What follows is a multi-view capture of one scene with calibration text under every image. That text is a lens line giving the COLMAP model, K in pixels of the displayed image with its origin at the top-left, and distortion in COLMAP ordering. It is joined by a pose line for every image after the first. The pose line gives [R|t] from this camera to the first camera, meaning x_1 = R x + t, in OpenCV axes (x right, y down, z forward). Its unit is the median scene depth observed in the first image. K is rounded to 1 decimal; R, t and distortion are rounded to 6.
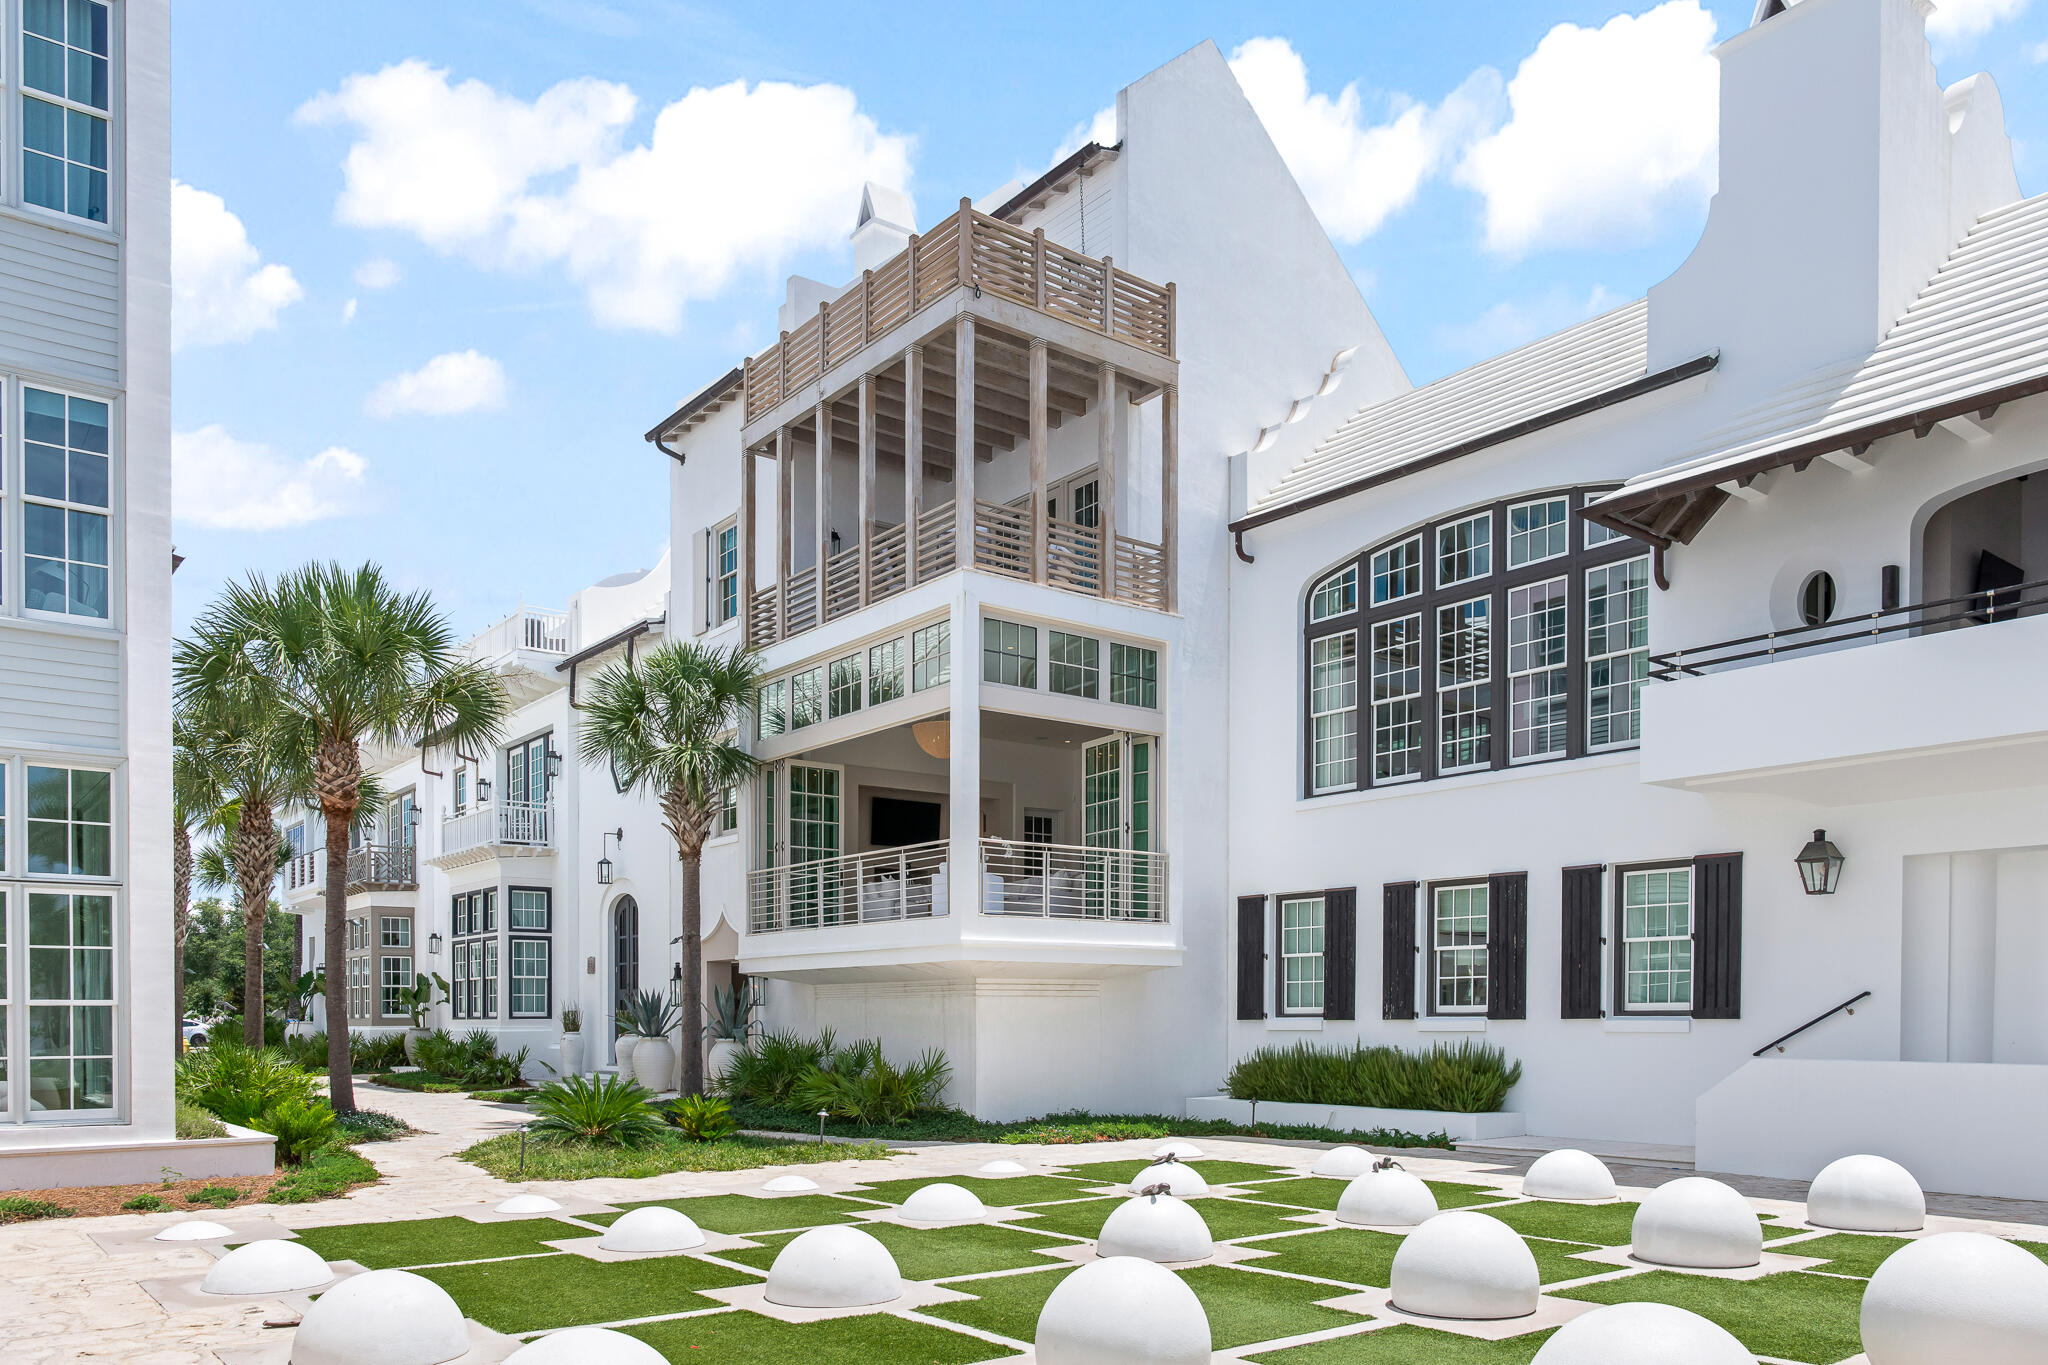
lens RADIAL K [[1490.1, 0, 1084.4], [0, 1490.1, 958.2], [0, 0, 1]] dist [-0.013665, 0.003656]
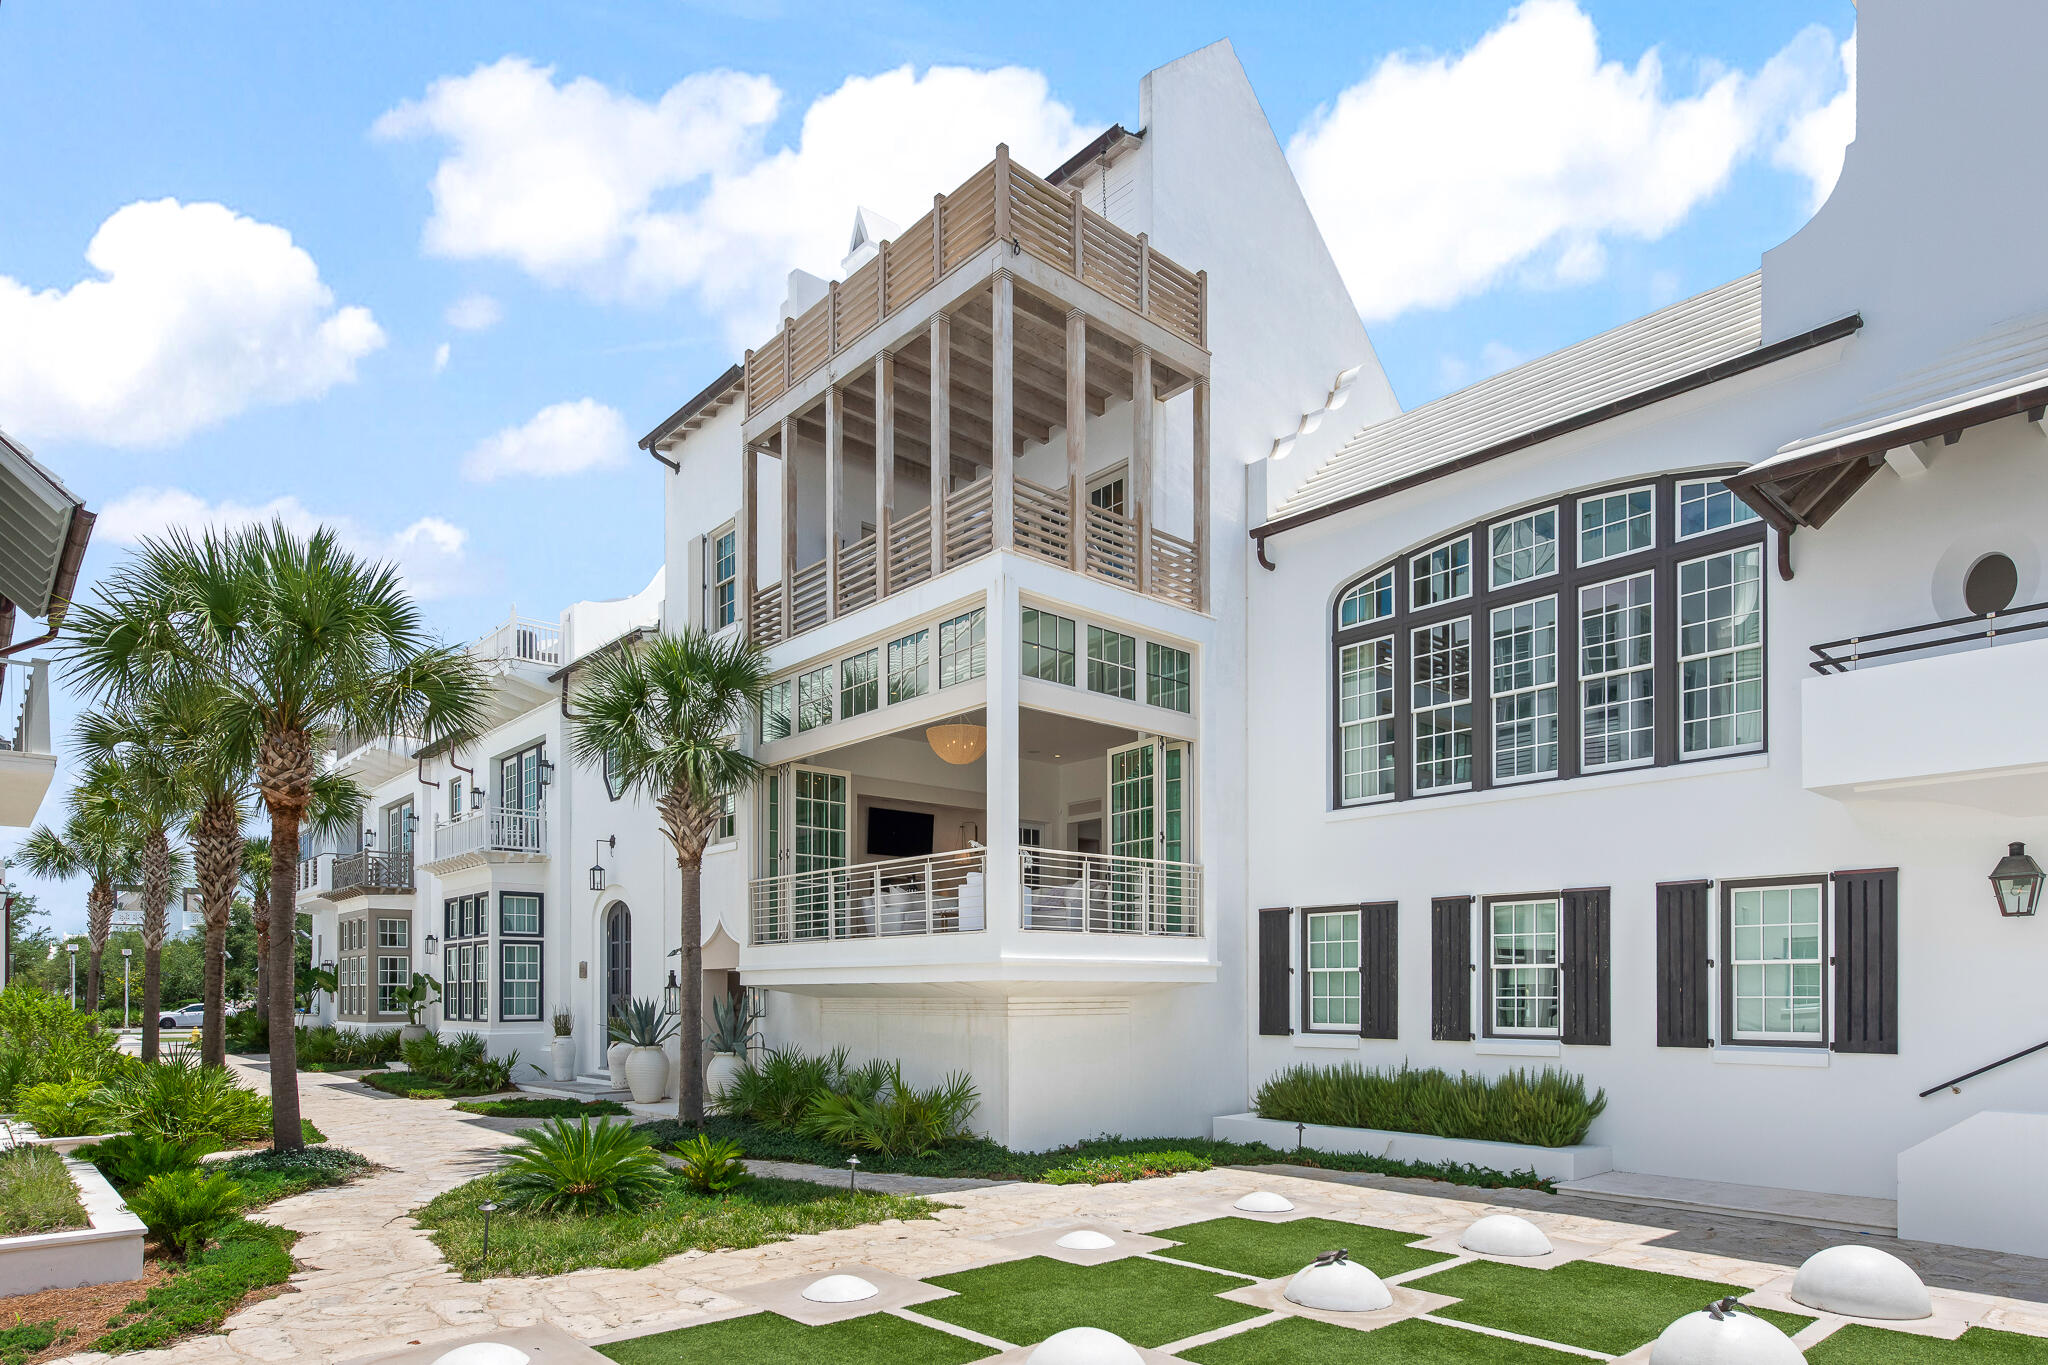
lens RADIAL K [[1209.6, 0, 1082.1], [0, 1209.6, 947.4], [0, 0, 1]] dist [0.000763, 0.002906]
pose [[0.997598, 0.003104, 0.069196, -0.073516], [-0.002975, 0.999994, -0.001969, -0.015306], [-0.069202, 0.001759, 0.997601, 0.229298]]
